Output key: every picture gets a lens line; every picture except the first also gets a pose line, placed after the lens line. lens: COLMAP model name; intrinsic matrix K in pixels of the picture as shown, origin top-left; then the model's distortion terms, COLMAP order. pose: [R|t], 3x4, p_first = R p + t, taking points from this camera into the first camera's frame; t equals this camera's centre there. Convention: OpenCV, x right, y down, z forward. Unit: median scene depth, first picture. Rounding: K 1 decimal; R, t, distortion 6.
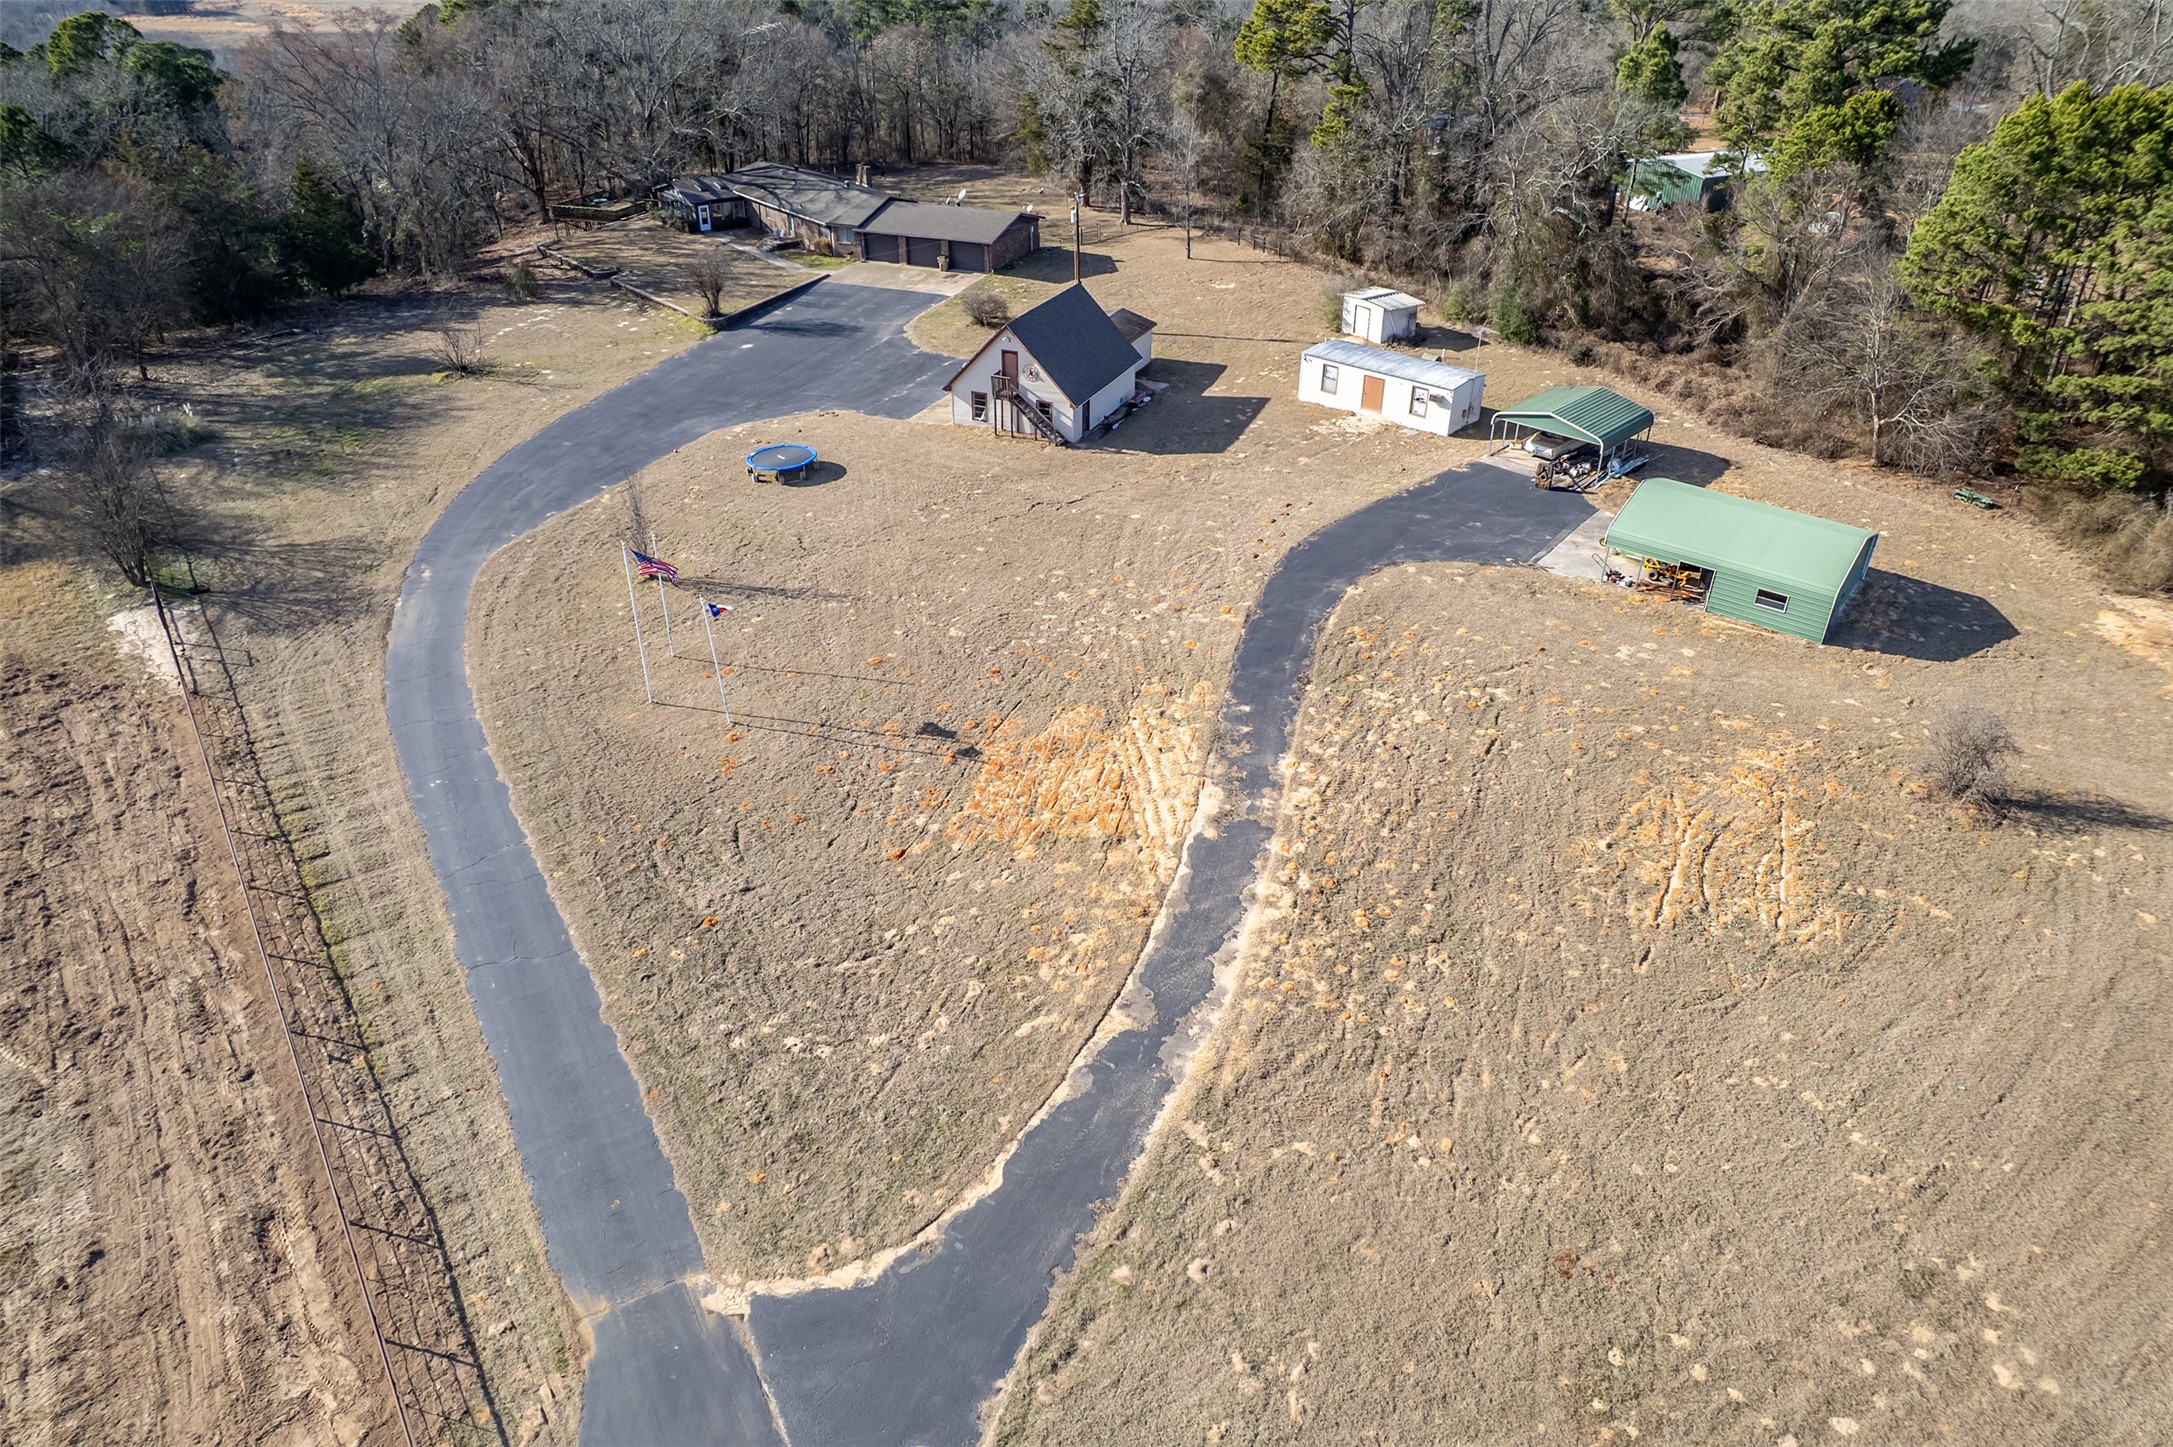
lens RADIAL K [[1379.2, 0, 1086.5], [0, 1379.2, 723.5], [0, 0, 1]] dist [-0.079011, 0.079317]
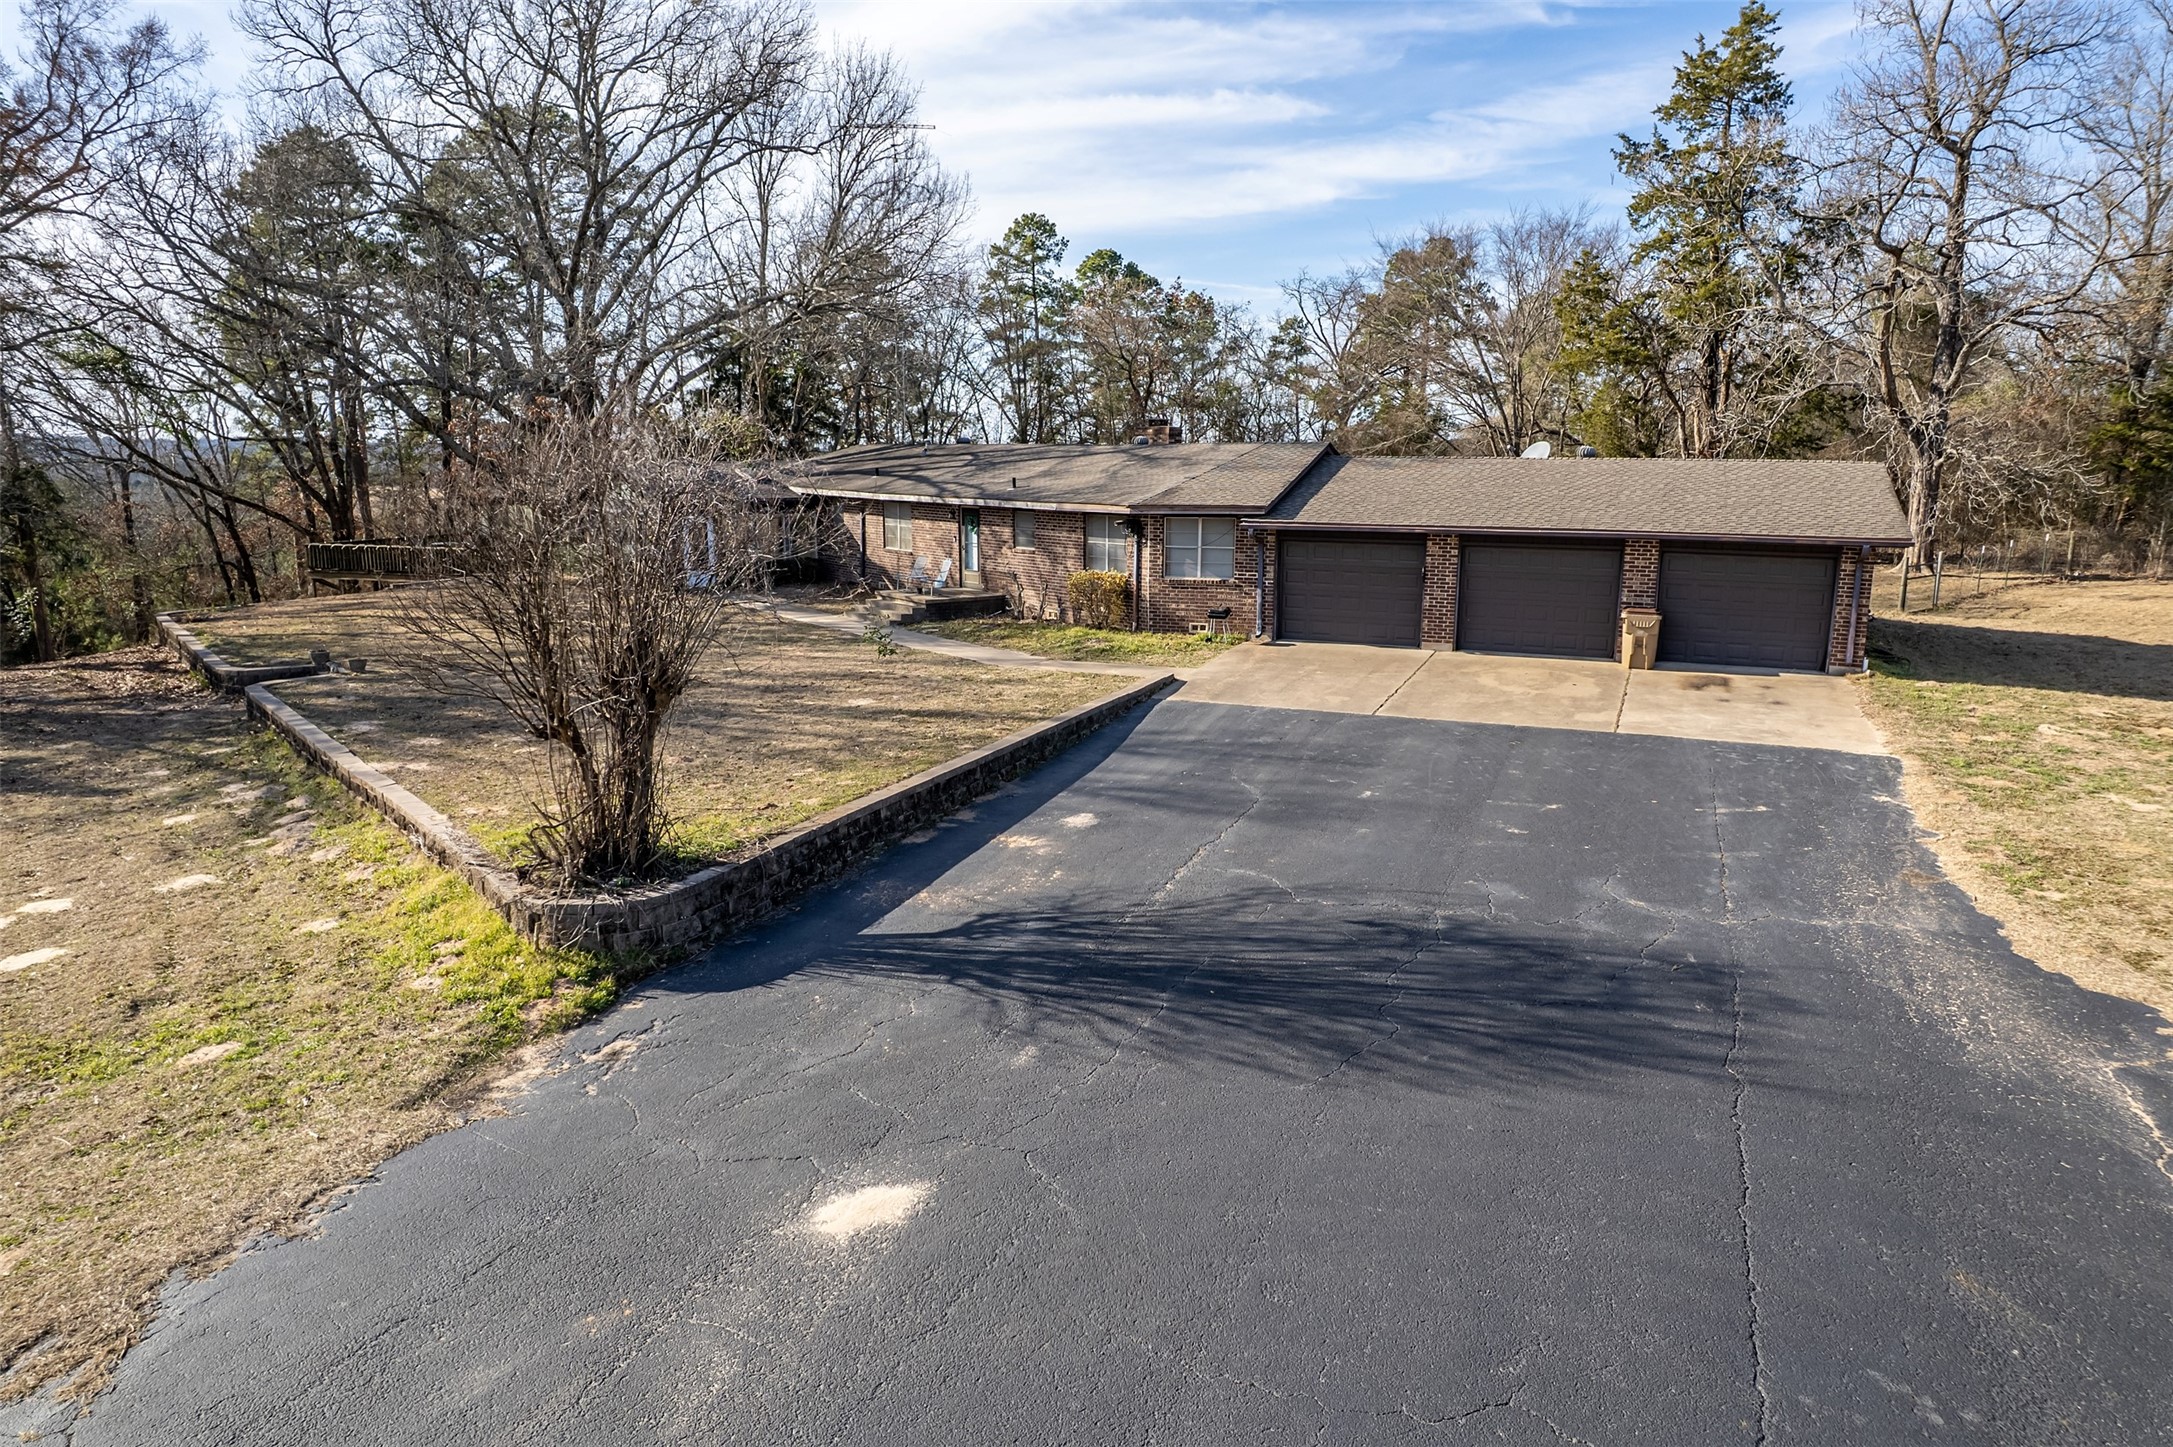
lens RADIAL K [[1379.2, 0, 1086.5], [0, 1379.2, 723.5], [0, 0, 1]] dist [-0.079011, 0.079317]
pose [[0.999698, -0.011770, -0.021573, -0.195987], [0.003545, 0.937731, -0.347345, -0.234148], [0.024318, 0.347164, 0.937489, 0.766517]]
